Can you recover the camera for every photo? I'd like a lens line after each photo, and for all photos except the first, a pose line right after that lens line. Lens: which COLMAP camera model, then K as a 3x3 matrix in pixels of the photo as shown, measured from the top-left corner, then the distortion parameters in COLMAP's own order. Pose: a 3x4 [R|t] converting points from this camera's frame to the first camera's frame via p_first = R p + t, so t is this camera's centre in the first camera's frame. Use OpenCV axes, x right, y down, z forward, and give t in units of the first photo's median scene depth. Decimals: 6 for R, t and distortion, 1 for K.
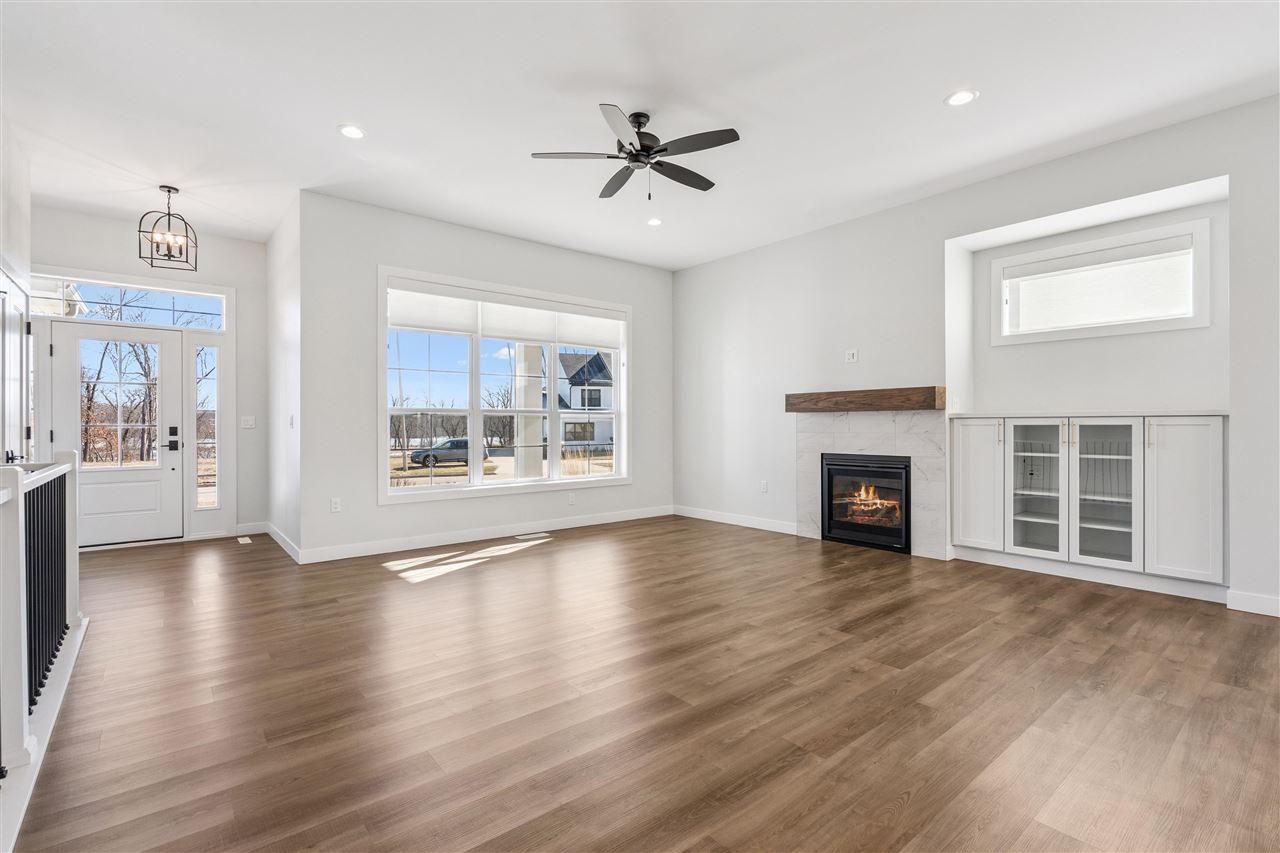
lens RADIAL K [[583.3, 0, 637.8], [0, 583.3, 428.2], [0, 0, 1]] dist [0.000467, -0.000078]
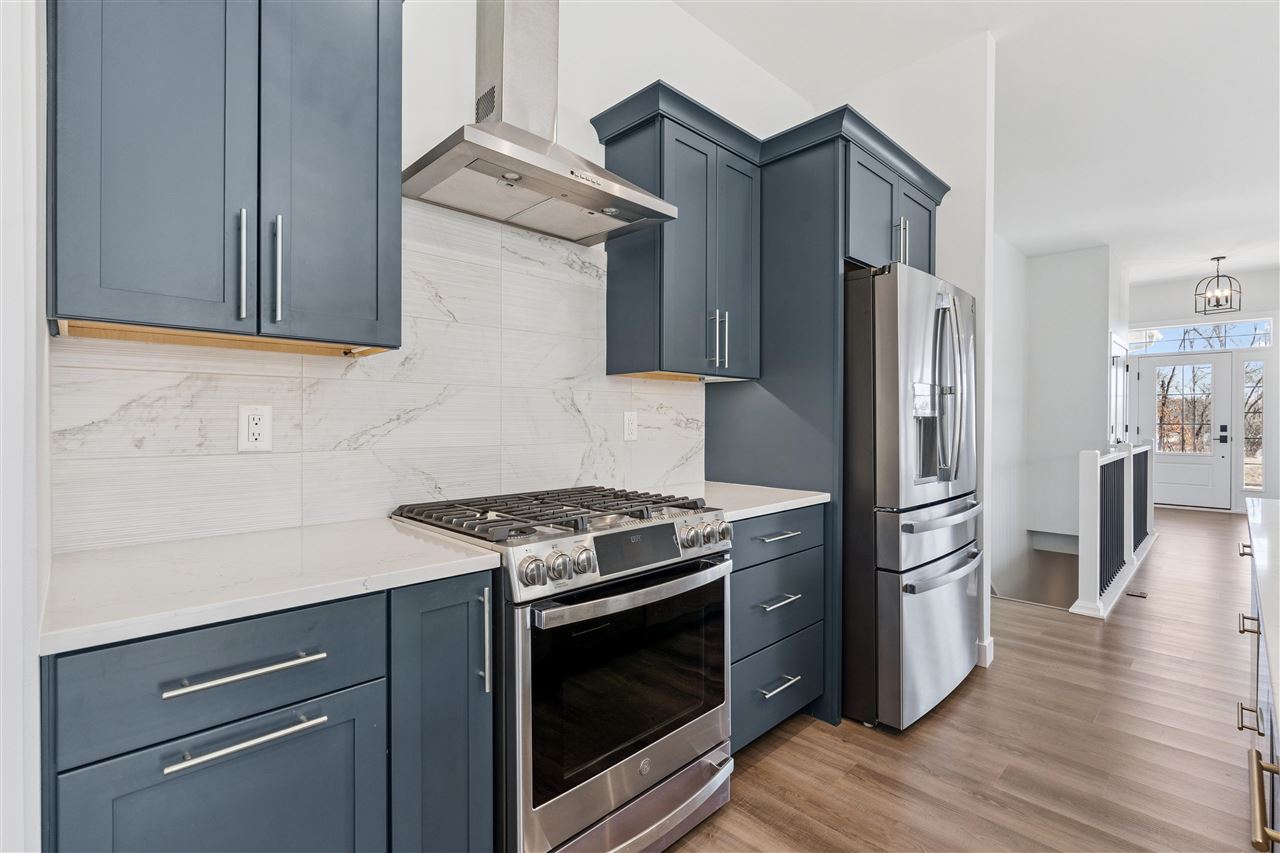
lens RADIAL K [[583.3, 0, 637.9], [0, 583.3, 424.5], [0, 0, 1]] dist [0.000467, -0.000078]
pose [[0.082328, 0.008810, -0.996566, 0.471028], [-0.005228, 0.999951, 0.008408, -0.008937], [0.996592, 0.004518, 0.082370, -0.493367]]
